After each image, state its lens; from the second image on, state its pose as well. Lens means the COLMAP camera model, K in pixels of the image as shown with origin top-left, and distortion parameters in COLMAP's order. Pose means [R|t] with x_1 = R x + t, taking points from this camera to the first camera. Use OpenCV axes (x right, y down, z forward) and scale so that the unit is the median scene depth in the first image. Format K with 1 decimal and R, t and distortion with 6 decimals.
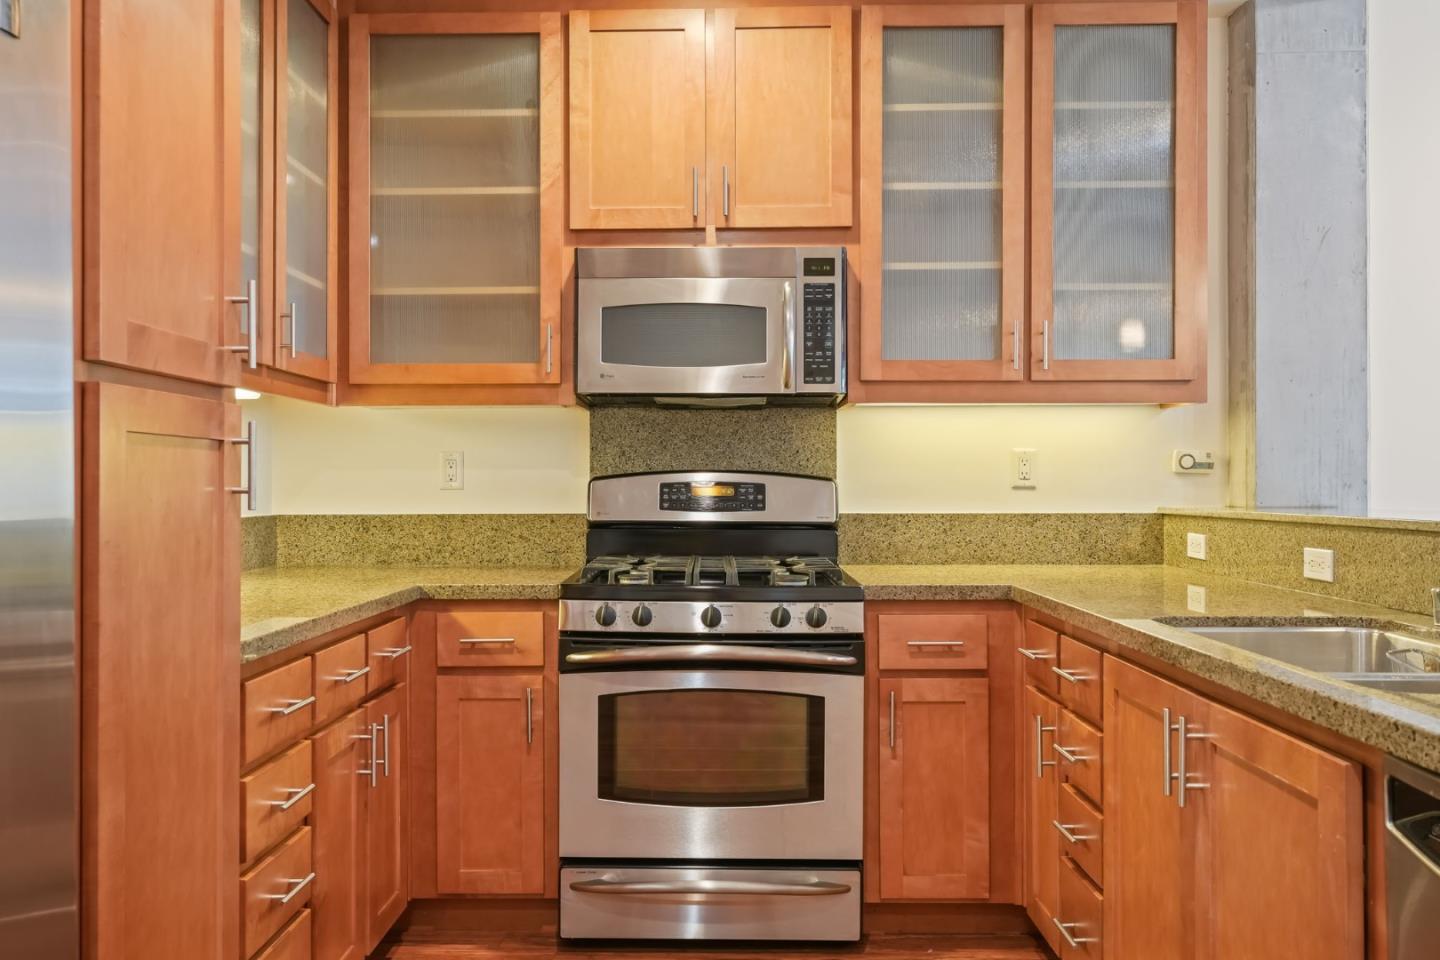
lens RADIAL K [[1122.0, 0, 713.6], [0, 1122.0, 489.0], [0, 0, 1]] dist [0.010119, -0.000204]
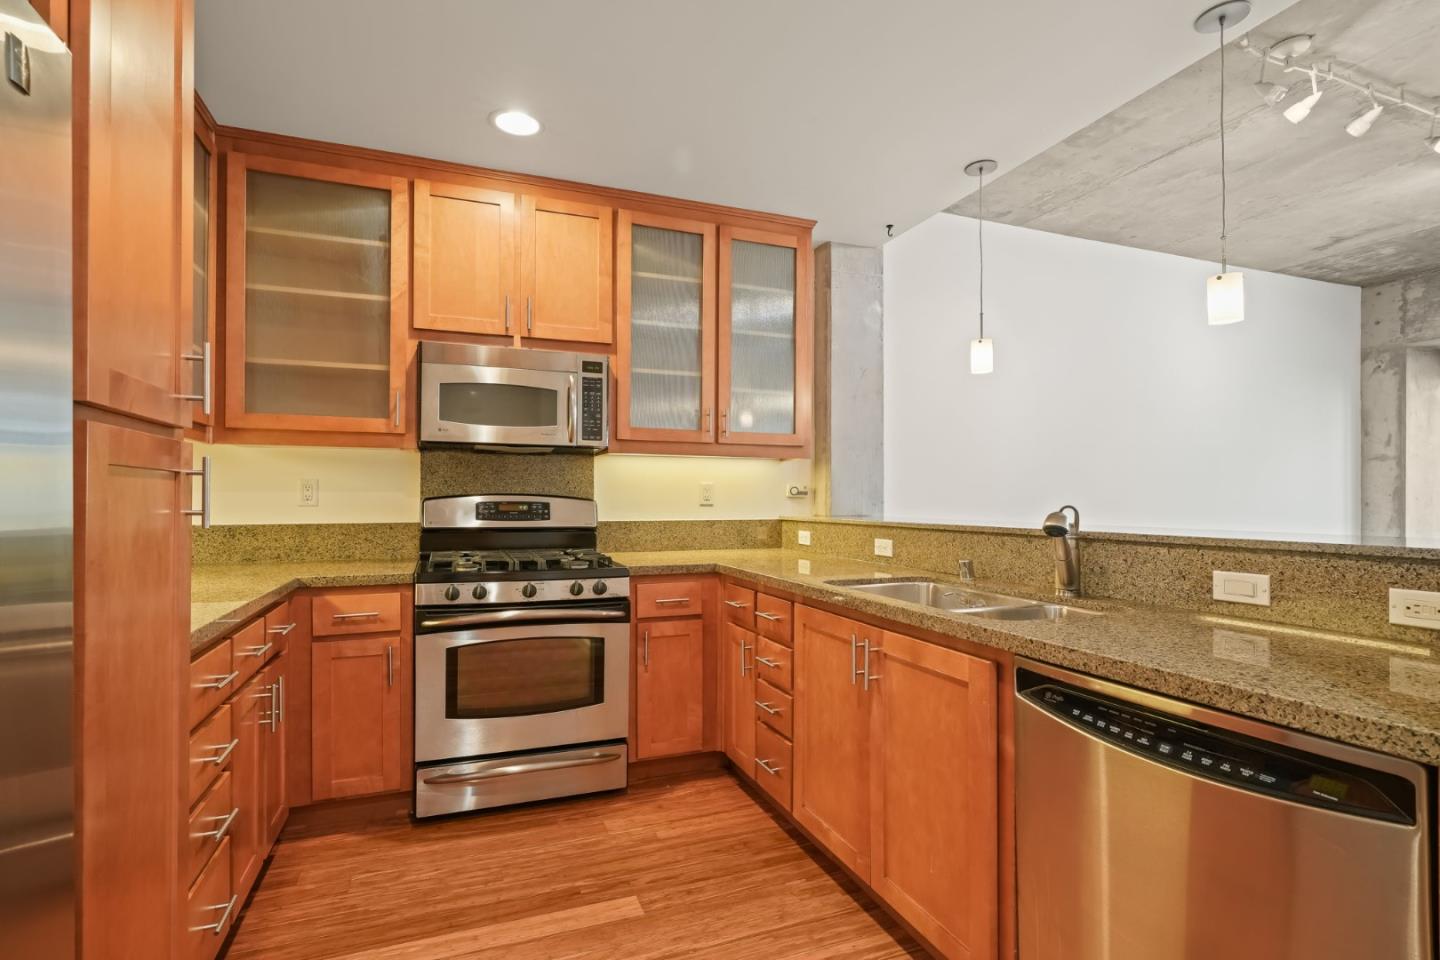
lens RADIAL K [[651.5, 0, 685.9], [0, 651.5, 497.6], [0, 0, 1]] dist [-0.007601, 0.004224]
pose [[0.924461, 0.001899, 0.381271, -0.141504], [-0.000169, 0.999990, -0.004569, -0.008860], [-0.381276, 0.004159, 0.924452, 0.099935]]
